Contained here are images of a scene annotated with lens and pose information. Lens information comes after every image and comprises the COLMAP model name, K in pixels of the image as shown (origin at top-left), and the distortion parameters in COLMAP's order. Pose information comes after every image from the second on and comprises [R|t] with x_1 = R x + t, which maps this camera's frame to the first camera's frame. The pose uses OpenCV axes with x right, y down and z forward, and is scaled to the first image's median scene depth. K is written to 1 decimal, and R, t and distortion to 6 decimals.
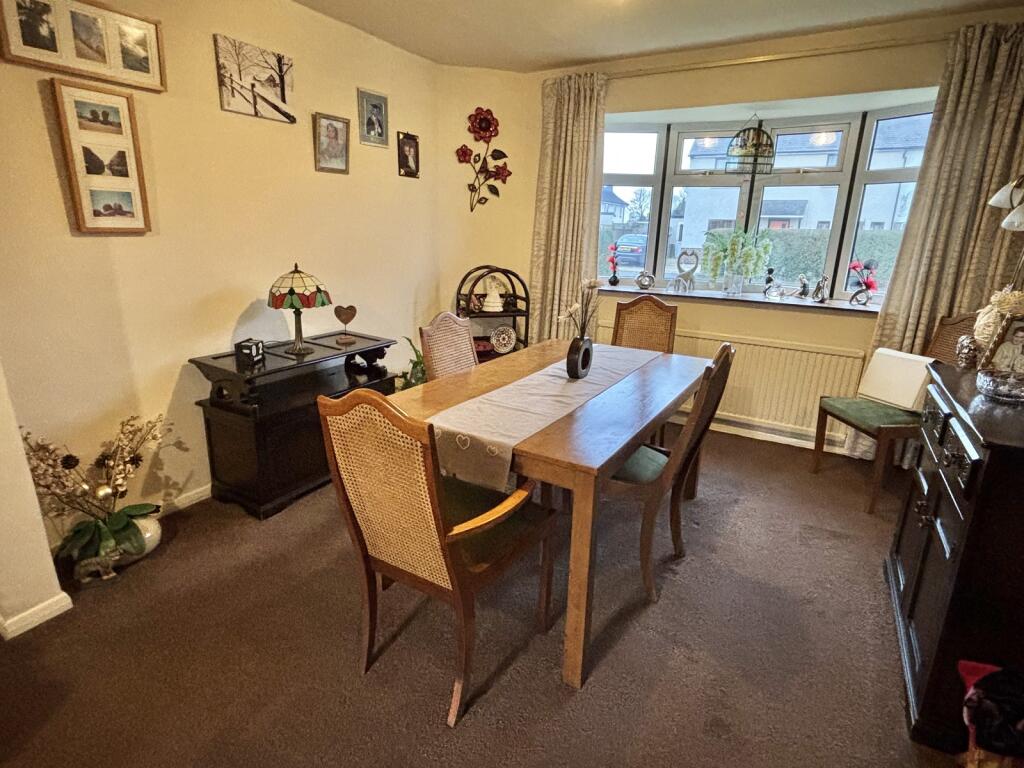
lens RADIAL K [[542.7, 0, 513.0], [0, 542.7, 386.3], [0, 0, 1]] dist [0.005039, -0.000298]
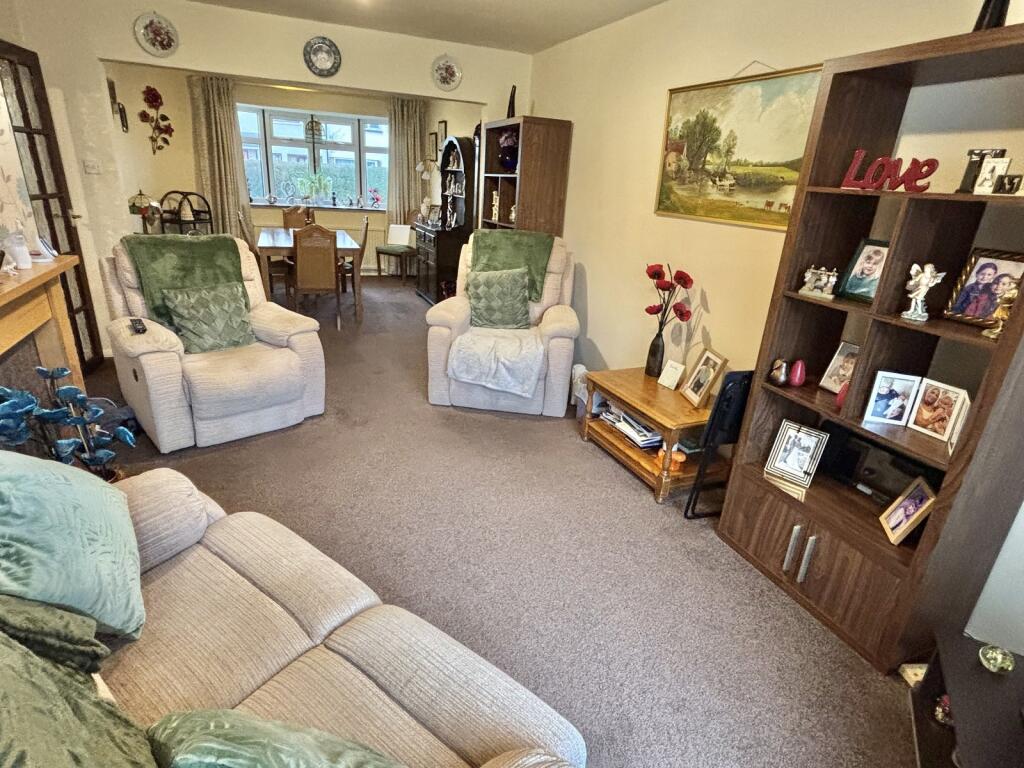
lens RADIAL K [[542.7, 0, 514.5], [0, 542.7, 384.1], [0, 0, 1]] dist [0.005039, -0.000298]
pose [[0.603899, -0.270922, 0.749605, -0.822740], [0.179593, 0.962527, 0.203193, 0.179051], [-0.776564, 0.011916, 0.629925, -0.781899]]
